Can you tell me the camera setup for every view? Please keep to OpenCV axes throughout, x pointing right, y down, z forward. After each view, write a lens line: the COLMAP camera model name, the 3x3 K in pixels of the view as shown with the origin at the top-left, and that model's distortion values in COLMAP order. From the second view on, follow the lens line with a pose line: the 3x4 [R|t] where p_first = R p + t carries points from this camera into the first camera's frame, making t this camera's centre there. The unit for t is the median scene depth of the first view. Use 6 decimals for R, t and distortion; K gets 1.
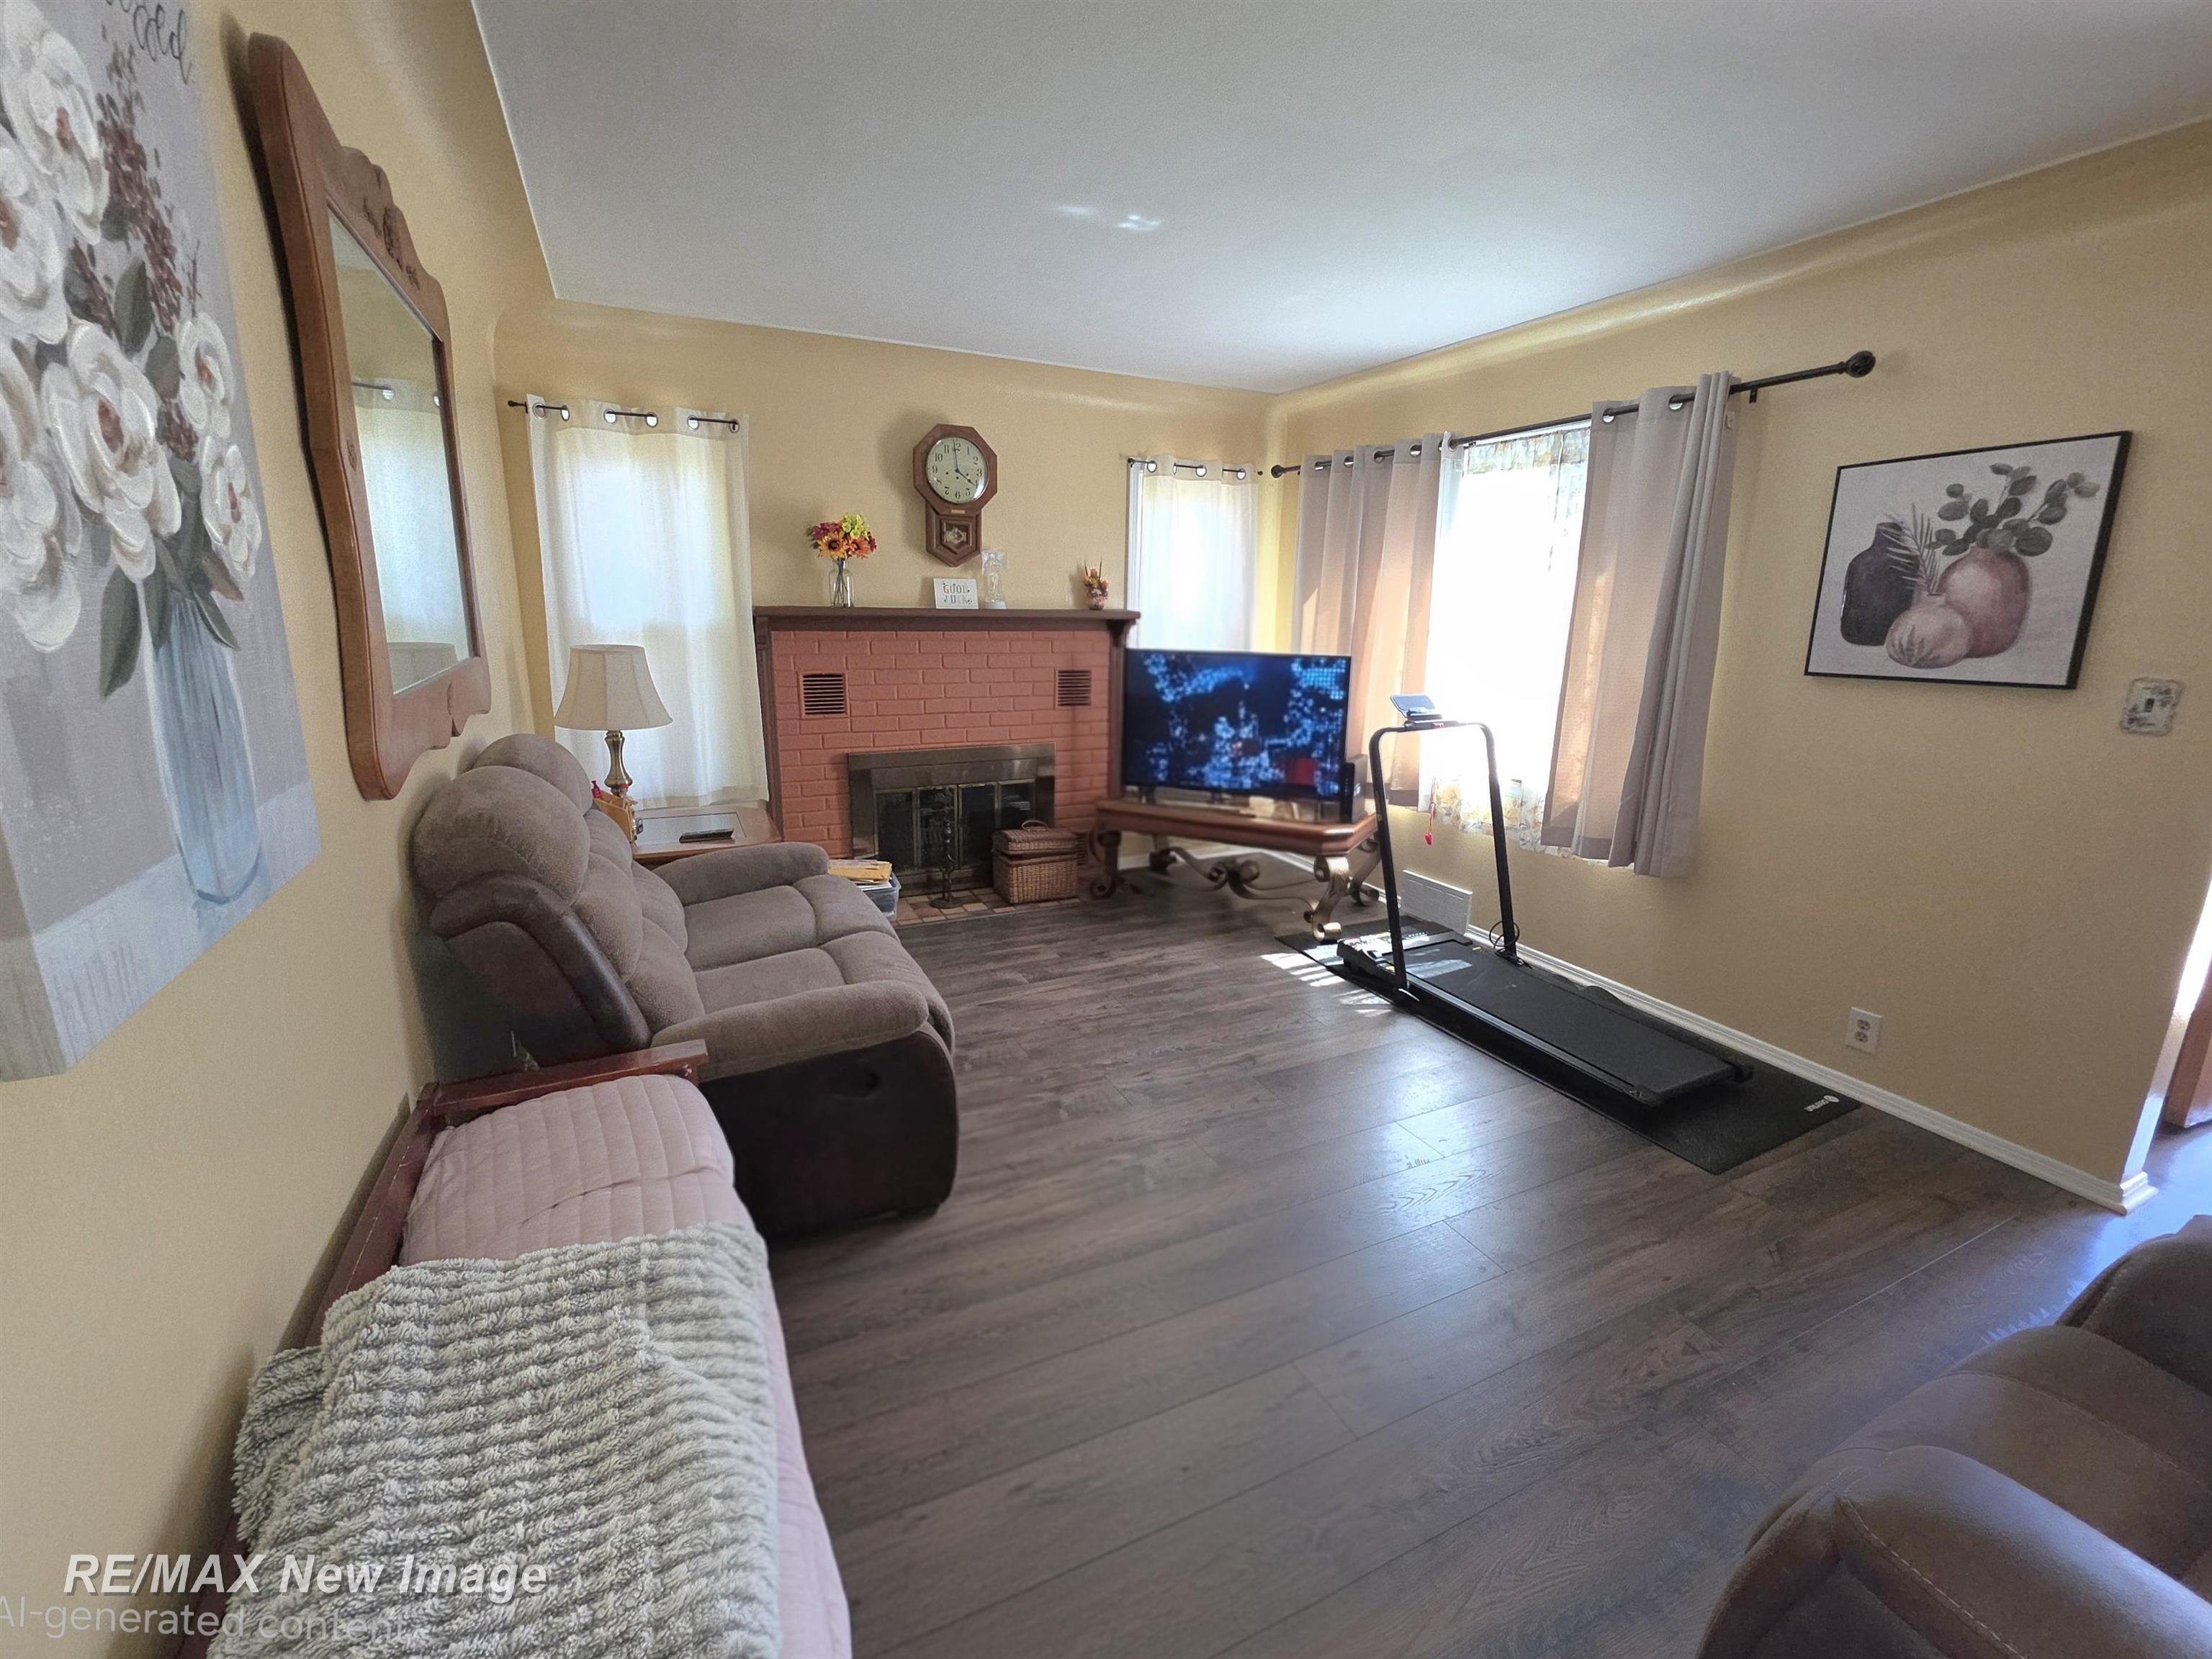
lens RADIAL K [[930.4, 0, 1109.3], [0, 930.4, 821.0], [0, 0, 1]] dist [0.000428, -0.000217]
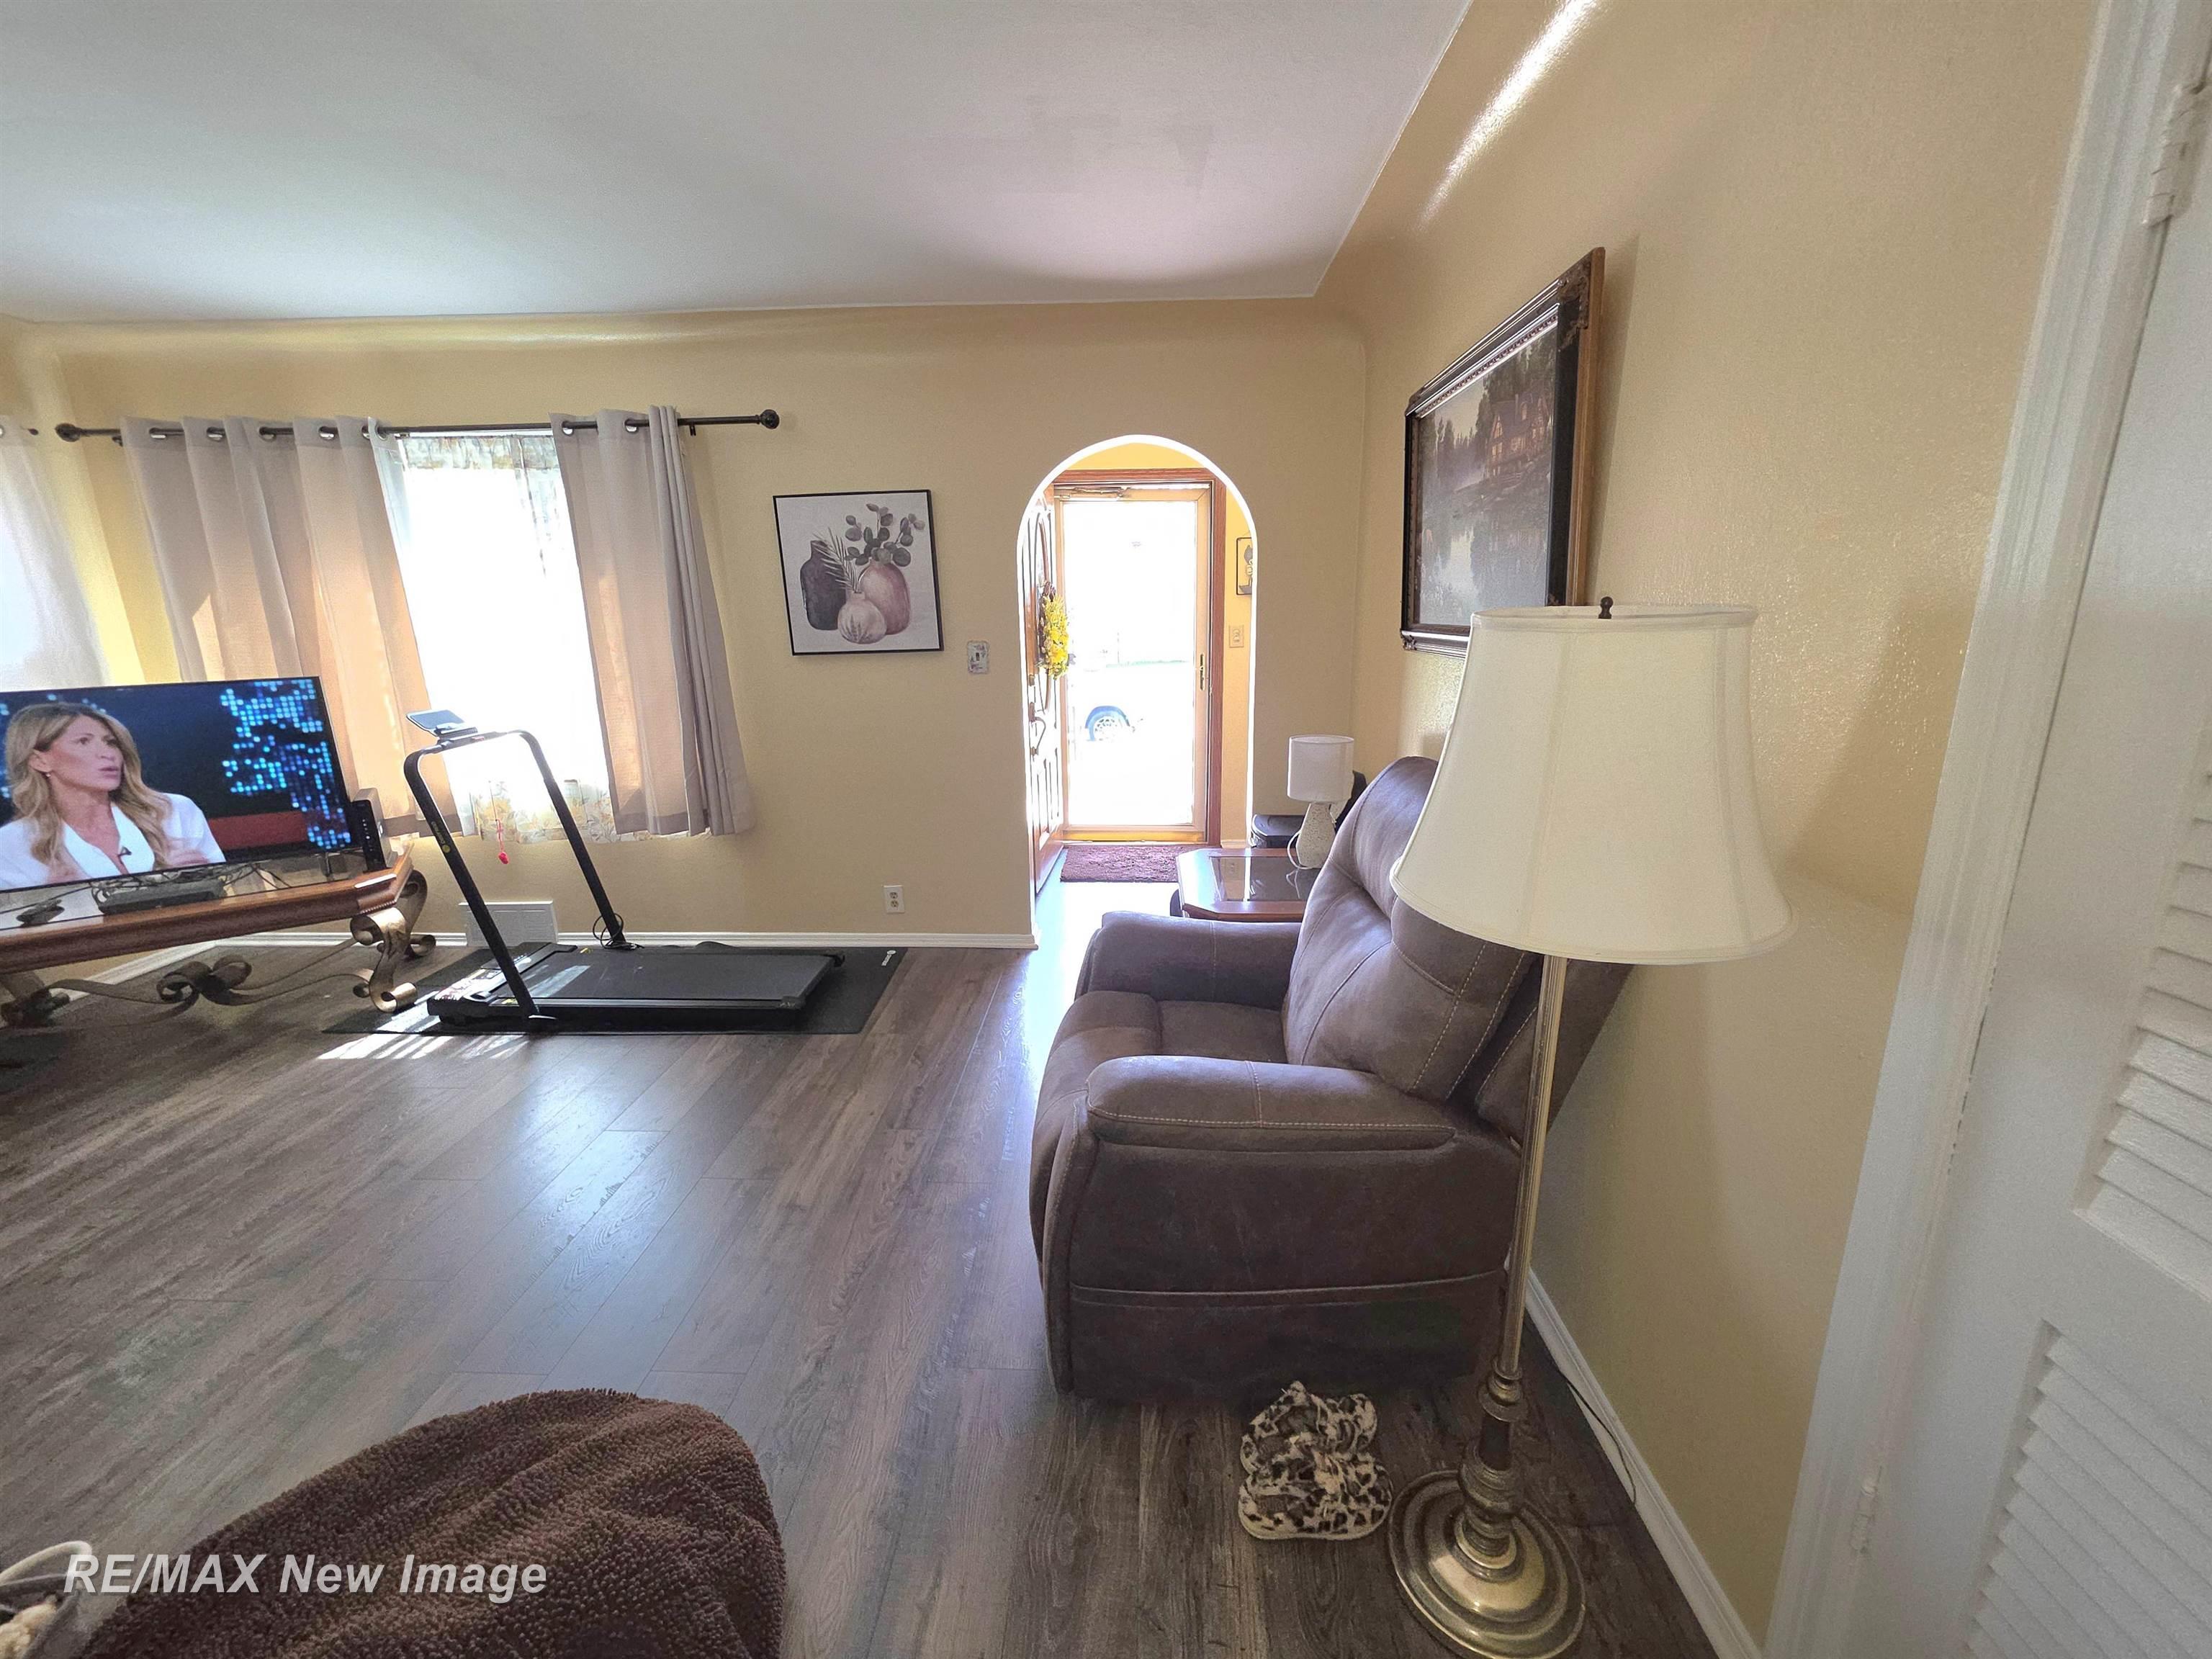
lens RADIAL K [[882.3, 0, 1109.4], [0, 882.3, 823.3], [0, 0, 1]] dist [-0.001787, -0.000660]
pose [[0.470728, -0.237479, 0.849717, -0.116964], [0.223133, 0.963829, 0.145759, -0.007812], [-0.853597, 0.120987, 0.506690, 0.014151]]
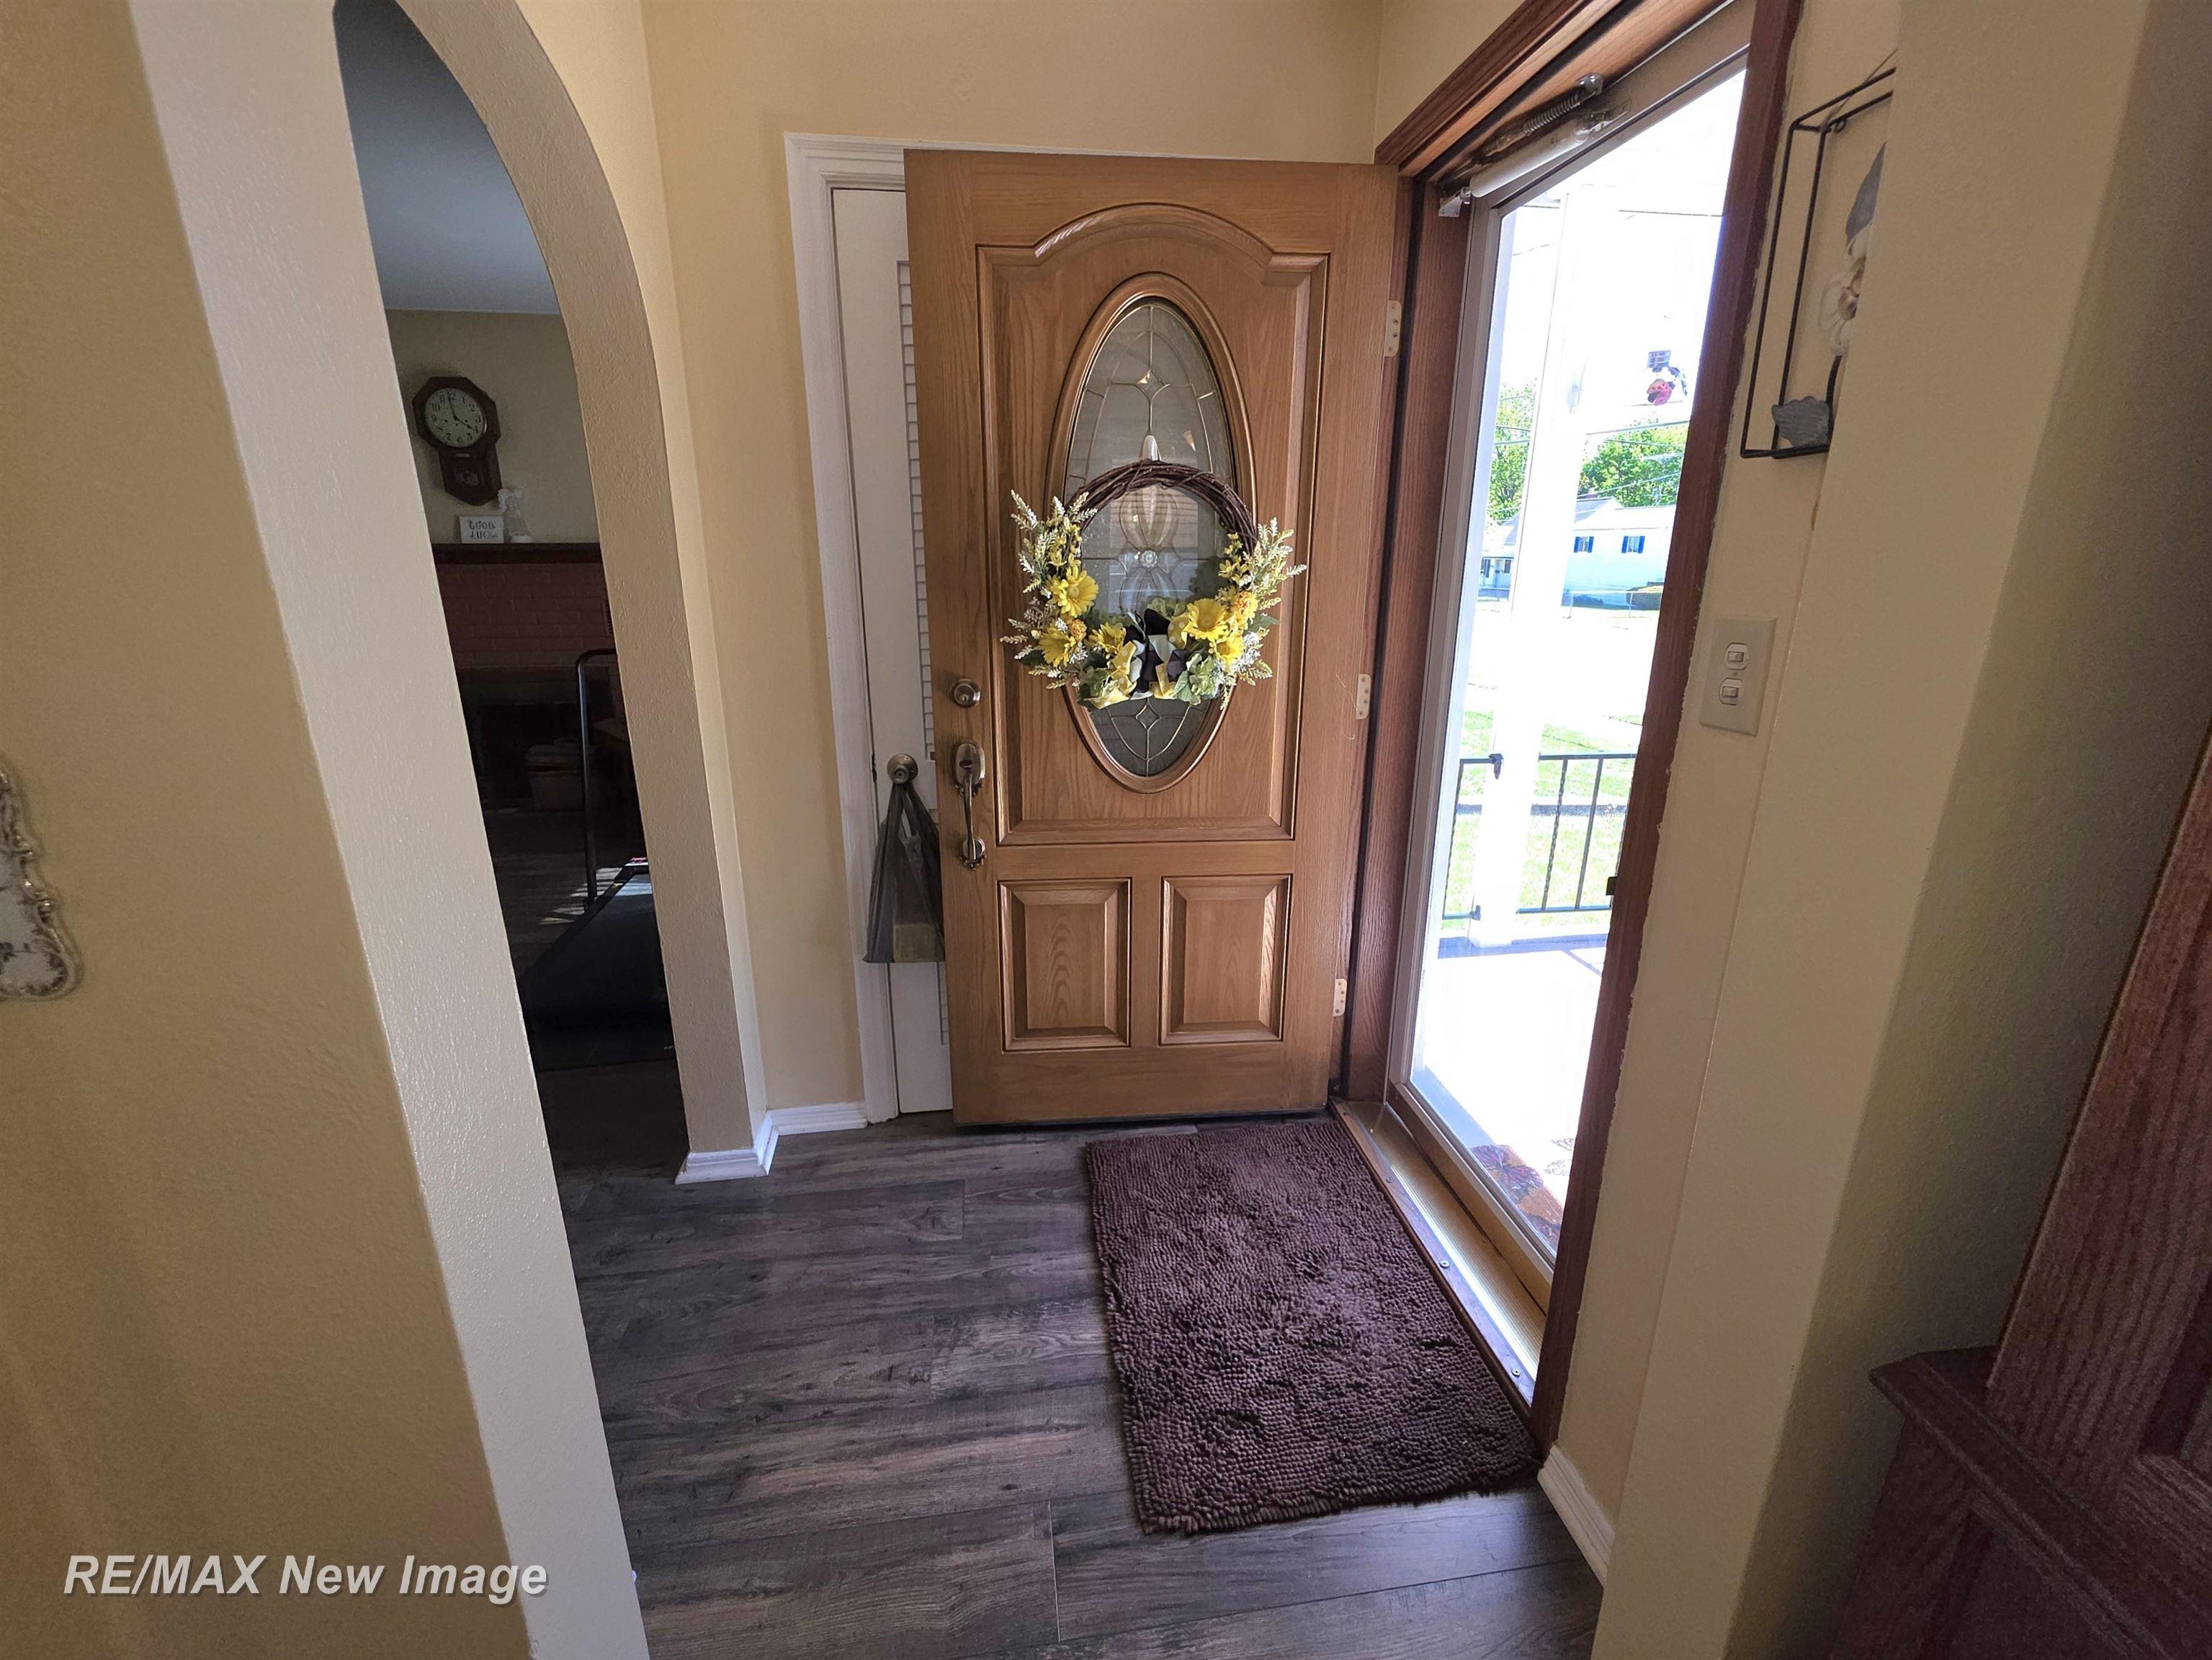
lens RADIAL K [[930.5, 0, 1109.3], [0, 930.5, 821.5], [0, 0, 1]] dist [0.000428, -0.000217]
pose [[0.948722, 0.076262, -0.306774, 1.101432], [-0.058210, 0.996014, 0.067584, -0.014756], [0.310705, -0.046261, 0.949380, 0.176000]]
